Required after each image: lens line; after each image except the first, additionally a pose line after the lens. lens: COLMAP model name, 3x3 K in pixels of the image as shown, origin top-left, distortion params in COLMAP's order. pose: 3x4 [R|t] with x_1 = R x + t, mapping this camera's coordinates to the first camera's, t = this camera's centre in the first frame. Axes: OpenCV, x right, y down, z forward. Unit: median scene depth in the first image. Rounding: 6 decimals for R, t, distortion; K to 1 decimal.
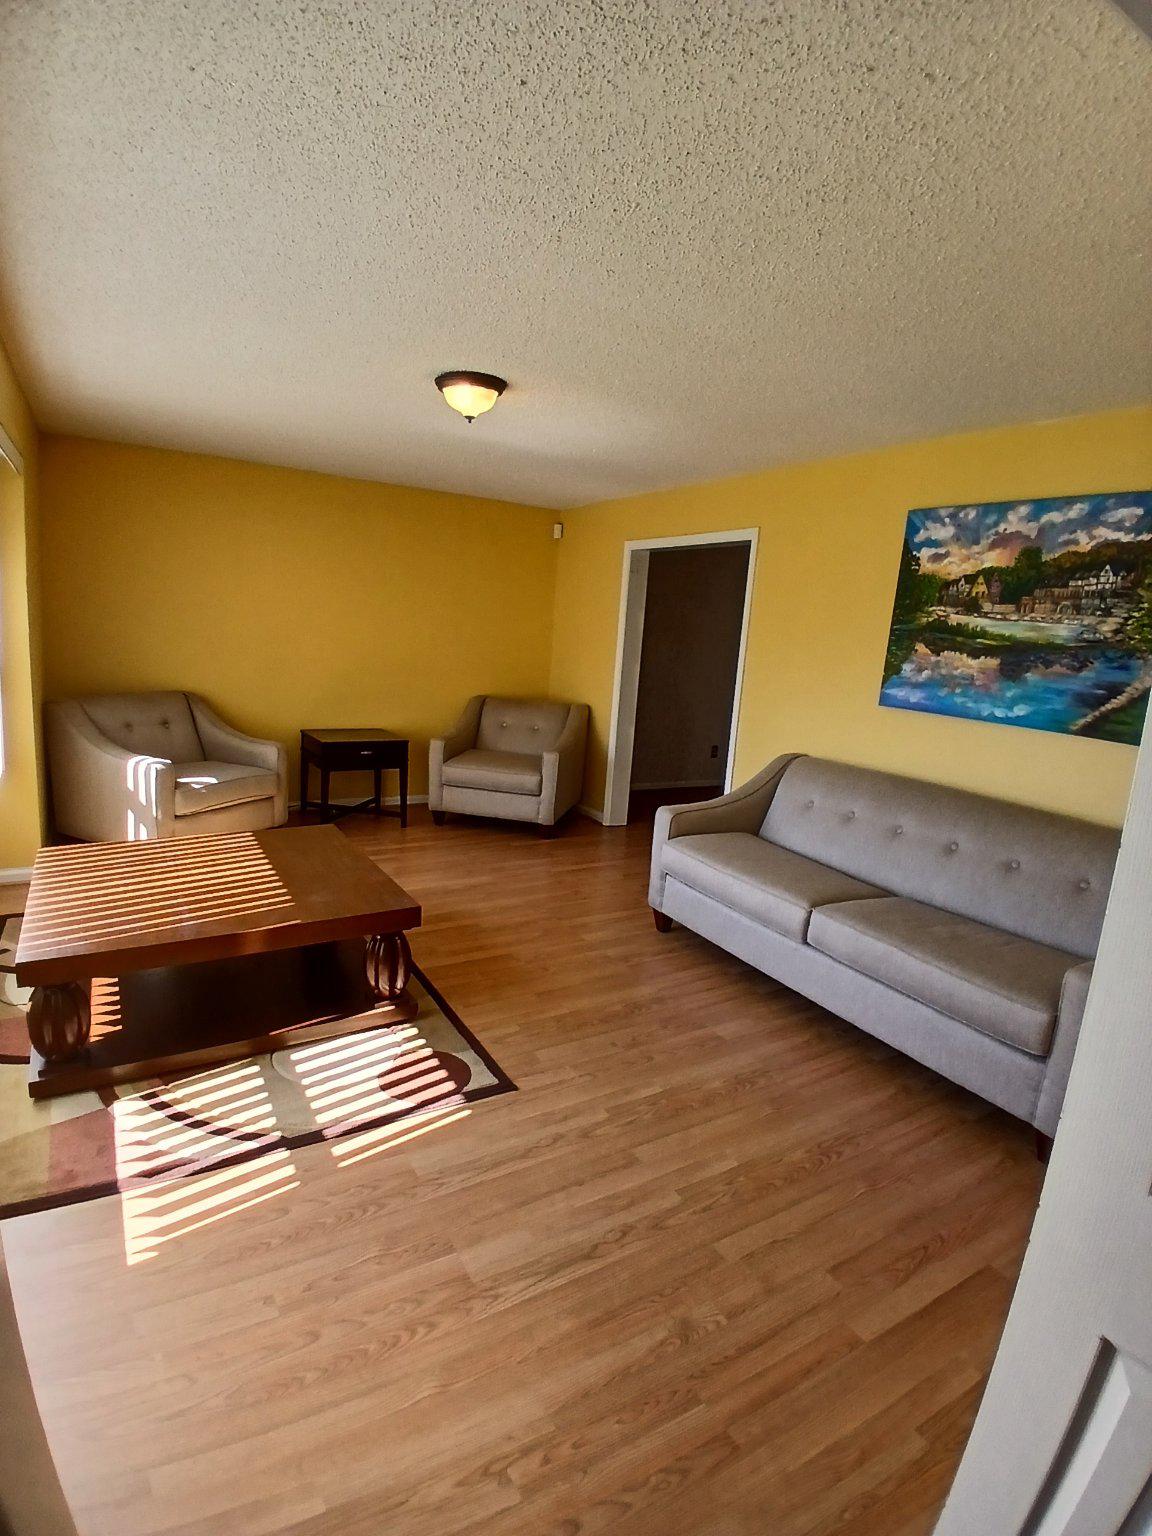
lens RADIAL K [[759.5, 0, 576.0], [0, 759.5, 768.0], [0, 0, 1]] dist [0.013684, -0.045139]
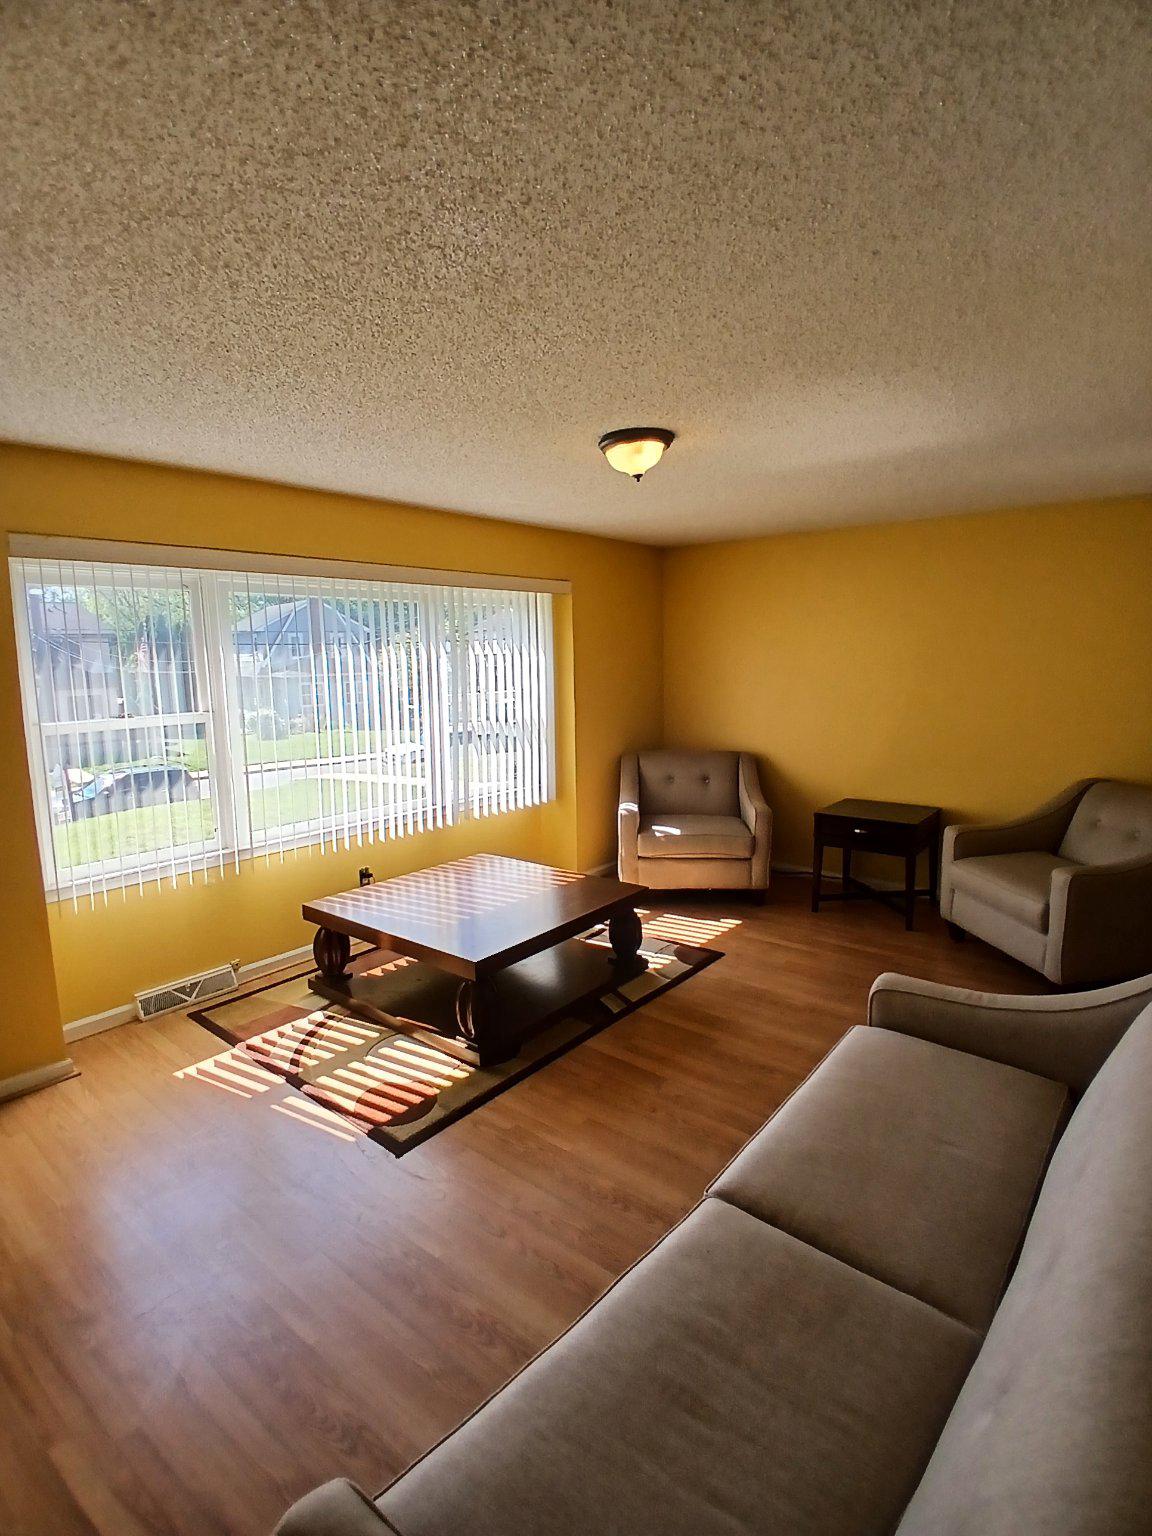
lens RADIAL K [[759.5, 0, 576.0], [0, 759.5, 768.0], [0, 0, 1]] dist [0.013684, -0.045139]
pose [[0.316061, 0.059631, -0.946863, 0.976026], [-0.120354, 0.992480, 0.022330, -0.154200], [0.941074, 0.106901, 0.320861, 0.880779]]
